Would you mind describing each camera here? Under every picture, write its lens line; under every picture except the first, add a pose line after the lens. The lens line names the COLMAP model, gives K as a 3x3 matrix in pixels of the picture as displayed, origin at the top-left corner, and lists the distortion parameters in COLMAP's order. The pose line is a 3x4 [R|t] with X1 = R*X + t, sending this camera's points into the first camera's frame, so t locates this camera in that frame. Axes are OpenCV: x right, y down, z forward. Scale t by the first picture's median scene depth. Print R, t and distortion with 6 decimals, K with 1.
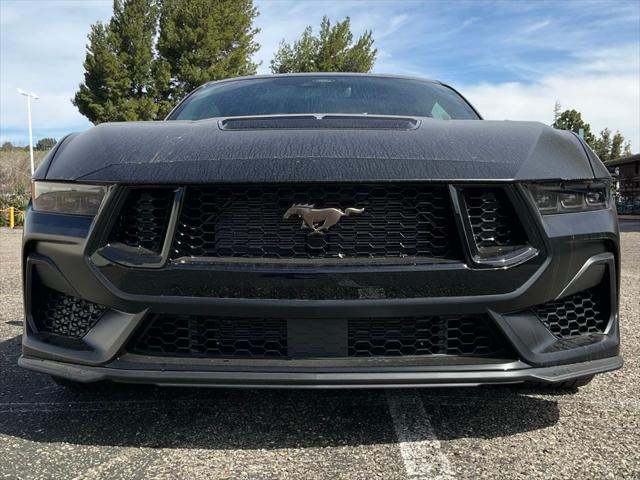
lens RADIAL K [[730.5, 0, 329.4], [0, 730.5, 238.5], [0, 0, 1]] dist [0.067751, -0.037352]
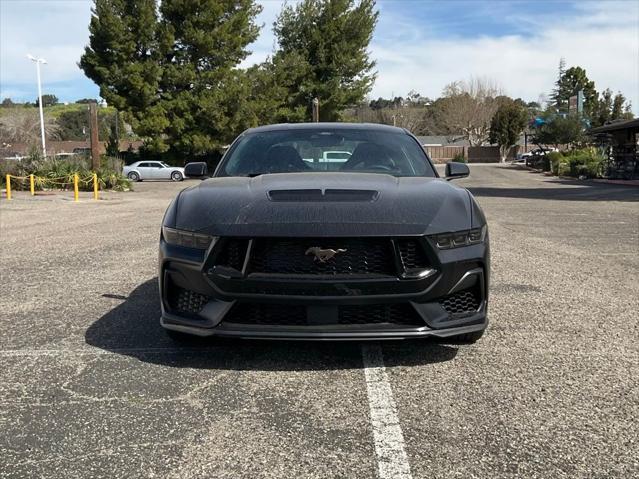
lens RADIAL K [[729.4, 0, 328.9], [0, 729.4, 238.0], [0, 0, 1]] dist [0.067751, -0.037352]
pose [[0.999993, 0.002087, -0.003064, 0.006410], [-0.001911, 0.998416, 0.056227, -0.176458], [0.003177, -0.056221, 0.998413, -0.924337]]
